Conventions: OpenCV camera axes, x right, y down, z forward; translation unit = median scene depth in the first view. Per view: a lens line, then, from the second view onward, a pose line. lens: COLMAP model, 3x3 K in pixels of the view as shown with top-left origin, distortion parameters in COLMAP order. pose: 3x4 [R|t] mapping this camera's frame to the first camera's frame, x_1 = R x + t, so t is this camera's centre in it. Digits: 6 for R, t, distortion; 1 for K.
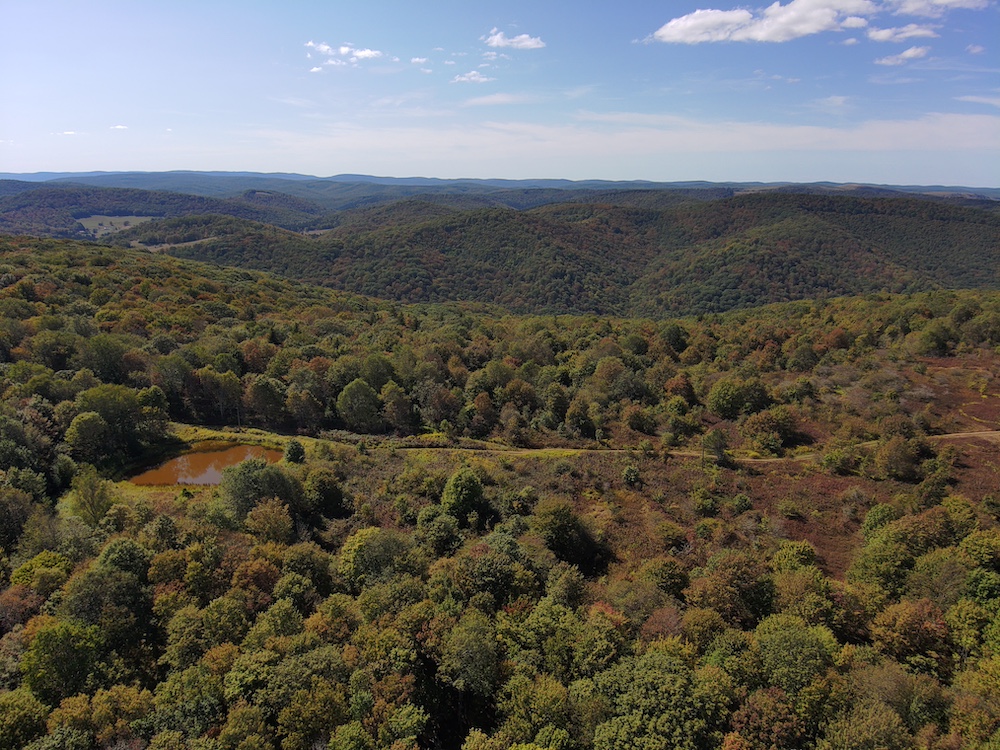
lens RADIAL K [[604.7, 0, 490.5], [0, 604.7, 378.7], [0, 0, 1]] dist [0.068569, -0.091501]
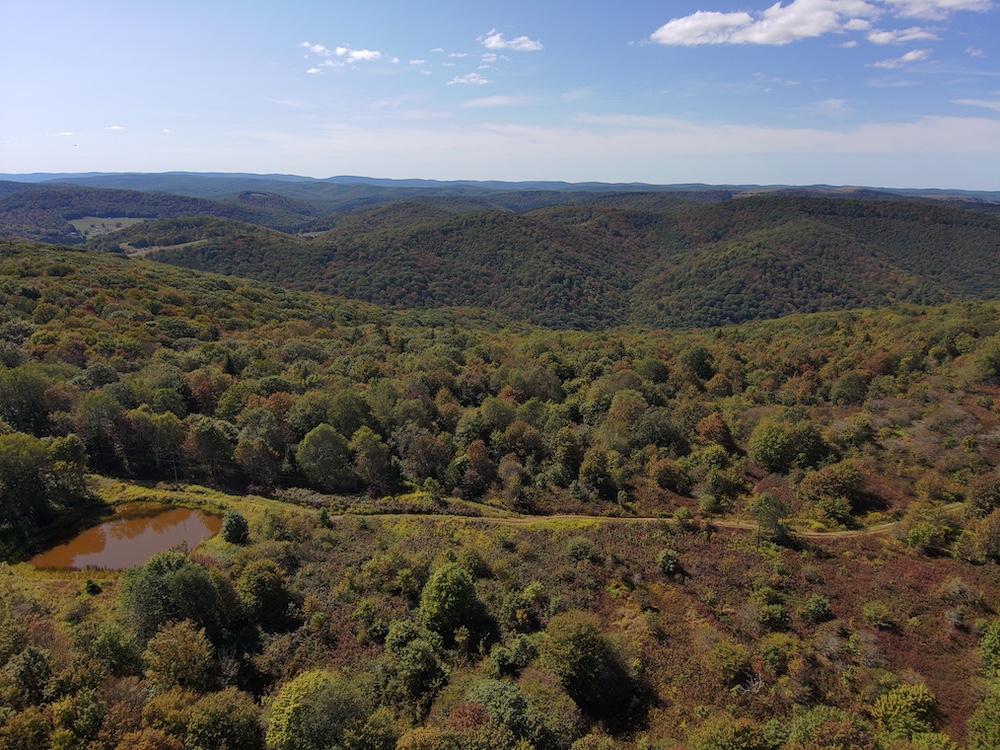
lens RADIAL K [[604.7, 0, 483.8], [0, 604.7, 373.4], [0, 0, 1]] dist [0.068569, -0.091501]
pose [[0.999974, 0.004353, -0.005696, 0.000251], [-0.004416, 0.999930, -0.010965, -0.041081], [0.005648, 0.010990, 0.999924, 0.127577]]
